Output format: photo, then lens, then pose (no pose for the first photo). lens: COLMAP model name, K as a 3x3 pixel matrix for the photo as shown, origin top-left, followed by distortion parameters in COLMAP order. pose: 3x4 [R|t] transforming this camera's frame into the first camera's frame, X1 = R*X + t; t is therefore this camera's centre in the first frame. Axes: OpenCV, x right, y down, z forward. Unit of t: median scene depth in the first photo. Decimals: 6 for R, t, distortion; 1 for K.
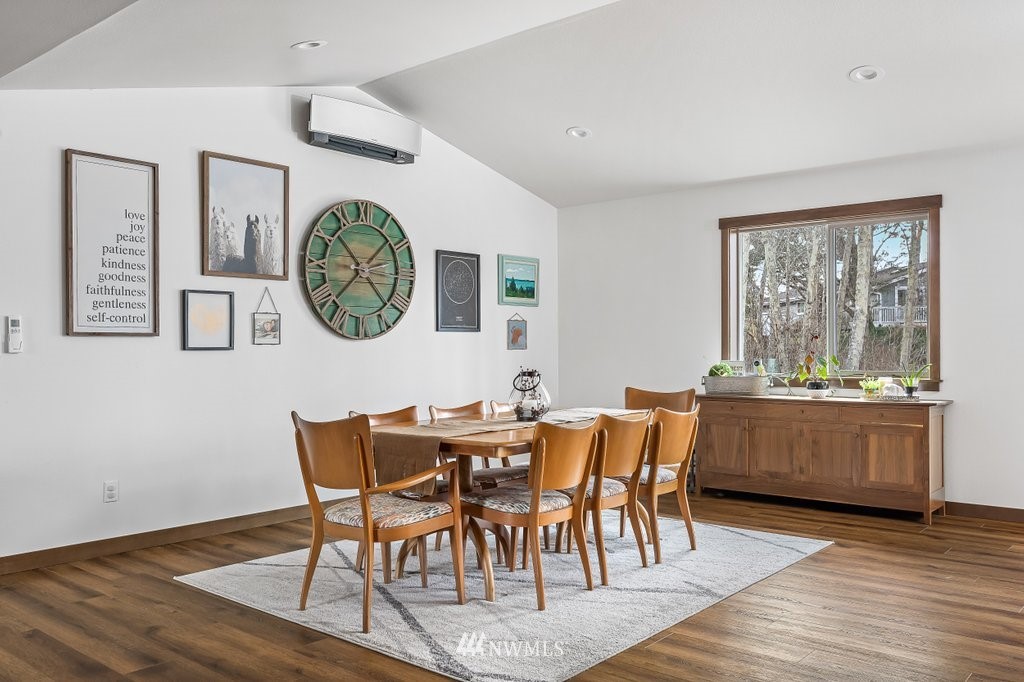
lens RADIAL K [[830.2, 0, 512.0], [0, 830.2, 341.0], [0, 0, 1]] dist [-0.003580, -0.001325]
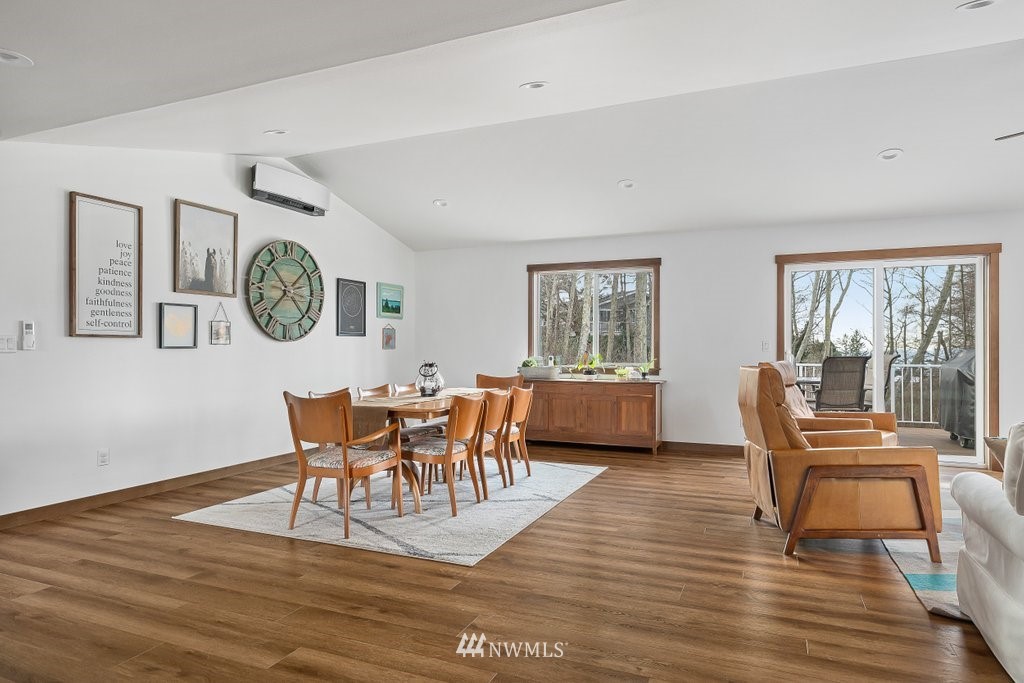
lens RADIAL K [[600.5, 0, 512.0], [0, 600.5, 341.5], [0, 0, 1]] dist [-0.000431, -0.000222]
pose [[0.956099, 0.008221, 0.292927, -0.143600], [-0.007299, 0.999964, -0.004239, -0.000119], [-0.292952, 0.001915, 0.956125, -0.081300]]
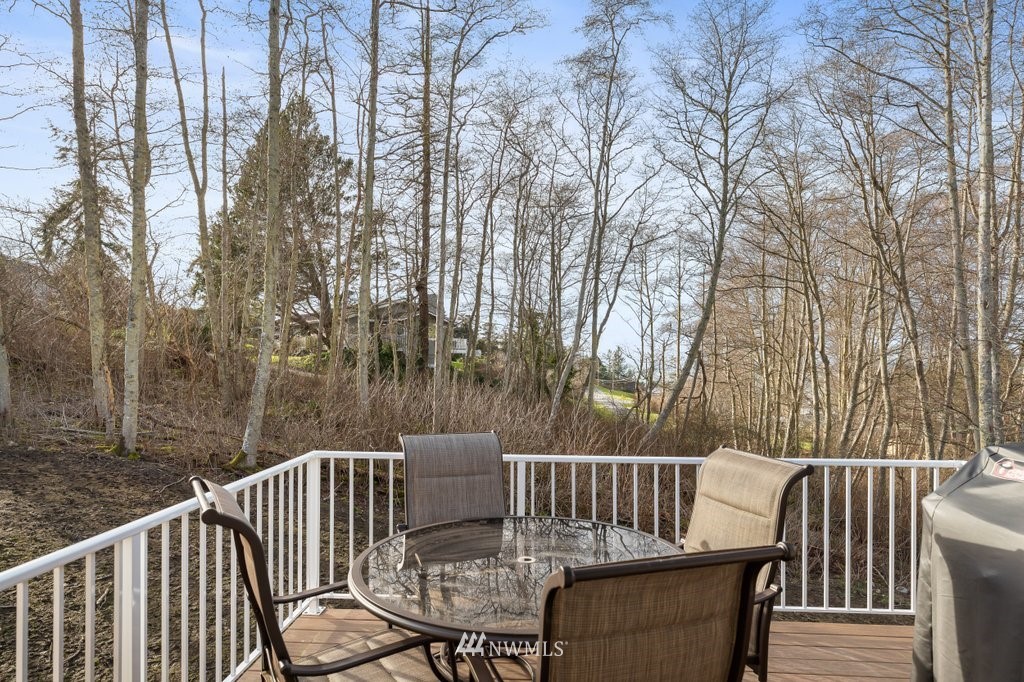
lens RADIAL K [[618.6, 0, 510.3], [0, 618.6, 357.4], [0, 0, 1]] dist [0.019192, -0.001552]
pose [[0.798848, 0.013079, 0.601391, 0.857106], [-0.013089, 0.999905, -0.004359, -0.049349], [-0.601391, -0.004390, 0.798943, 0.913918]]
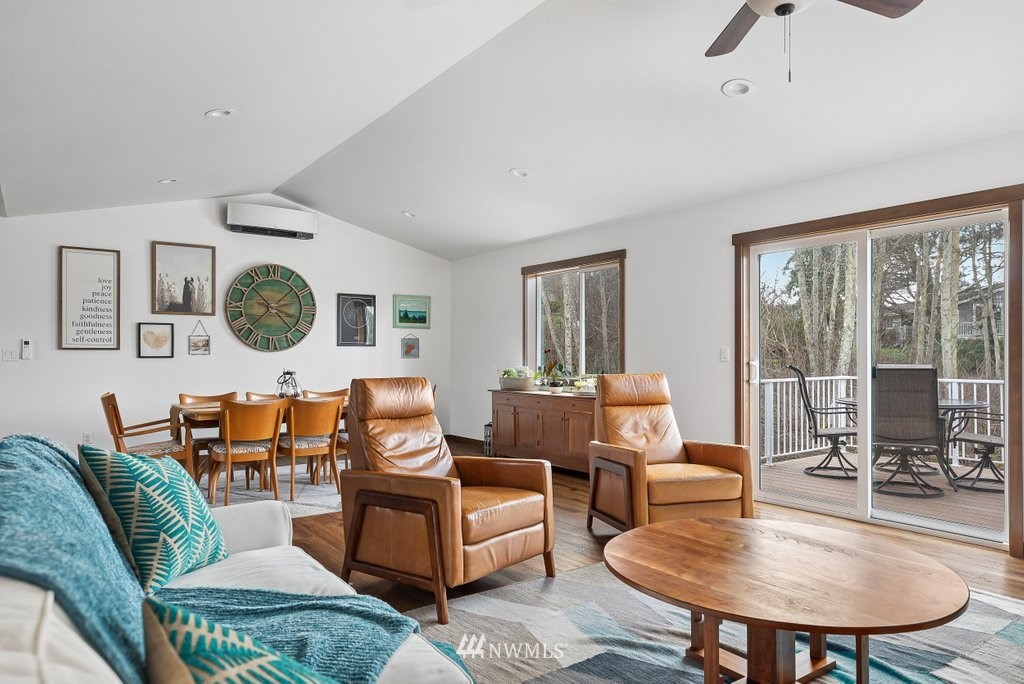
lens RADIAL K [[644.5, 0, 511.0], [0, 644.5, 350.2], [0, 0, 1]] dist [0.001376, 0.000710]
pose [[0.972524, 0.001865, -0.232796, 0.683683], [-0.001867, 0.999998, 0.000211, -0.006787], [0.232796, 0.000229, 0.972526, -0.121330]]
